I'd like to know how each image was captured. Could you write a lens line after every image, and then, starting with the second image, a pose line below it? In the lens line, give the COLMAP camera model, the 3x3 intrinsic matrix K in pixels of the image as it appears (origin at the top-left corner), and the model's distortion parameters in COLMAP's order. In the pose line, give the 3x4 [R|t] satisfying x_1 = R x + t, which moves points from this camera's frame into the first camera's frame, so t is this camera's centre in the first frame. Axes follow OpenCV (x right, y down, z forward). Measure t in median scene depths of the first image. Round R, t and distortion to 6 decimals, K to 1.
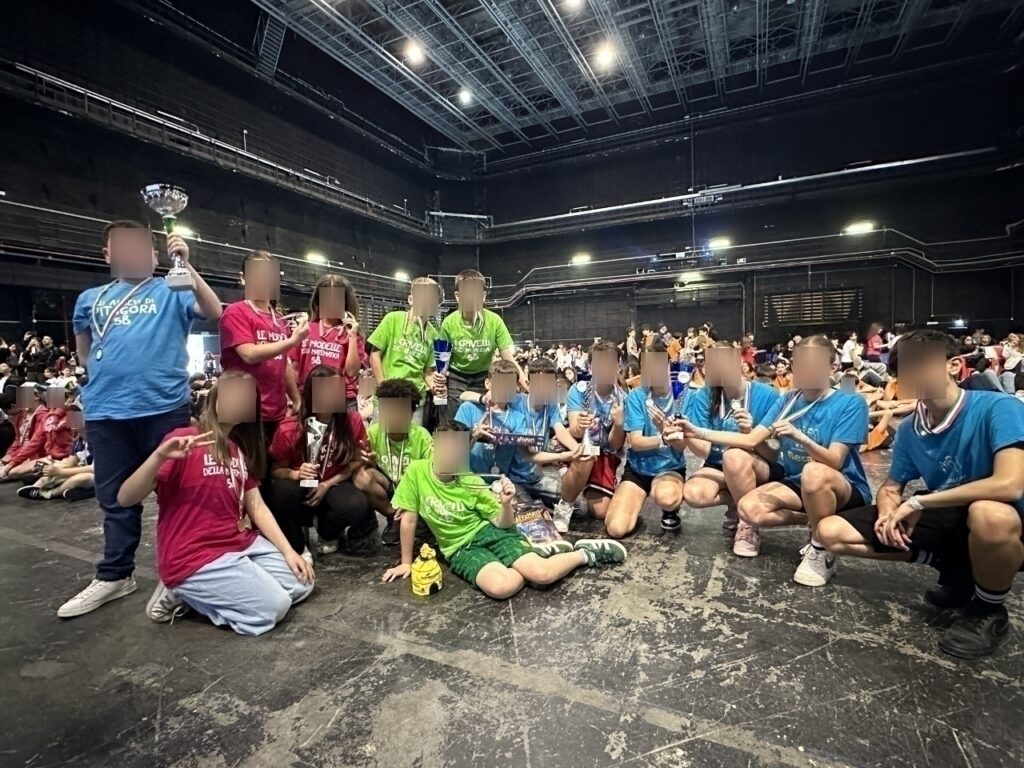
lens RADIAL K [[511.0, 0, 512.2], [0, 511.0, 384.3], [0, 0, 1]] dist [0.001470, 0.000071]
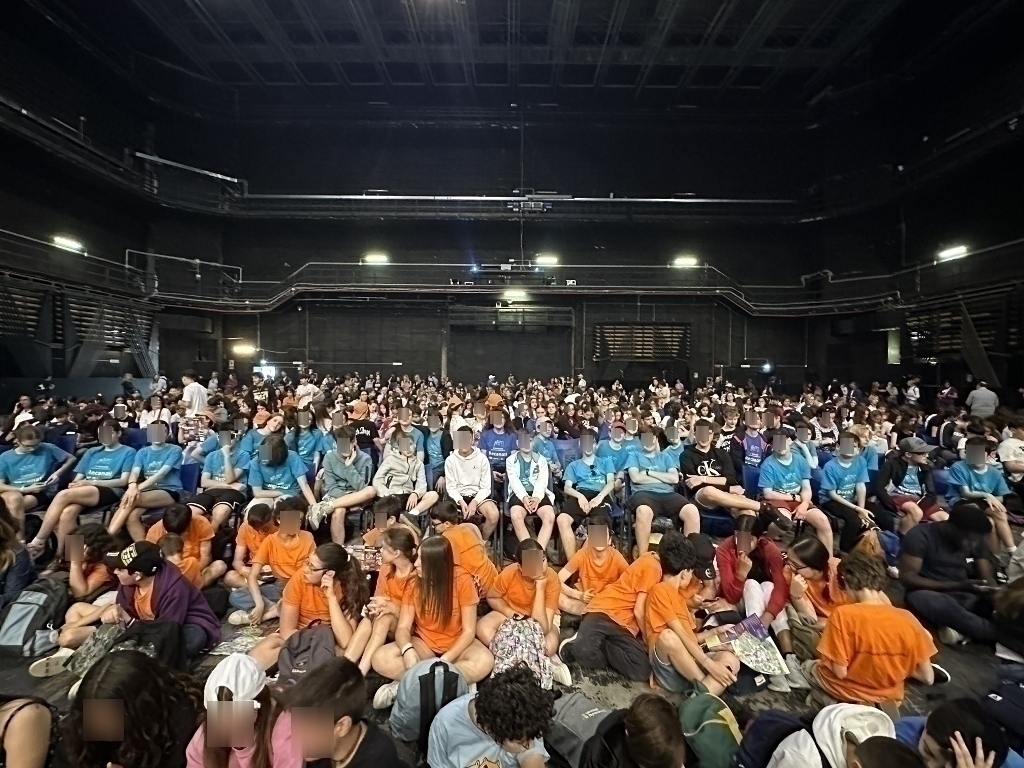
lens RADIAL K [[511.0, 0, 510.0], [0, 511.0, 377.9], [0, 0, 1]] dist [0.001470, 0.000071]
pose [[0.898478, 0.031927, 0.437856, -0.014588], [-0.011346, 0.998708, -0.049540, -0.036826], [-0.438872, 0.039543, 0.897679, 0.274533]]
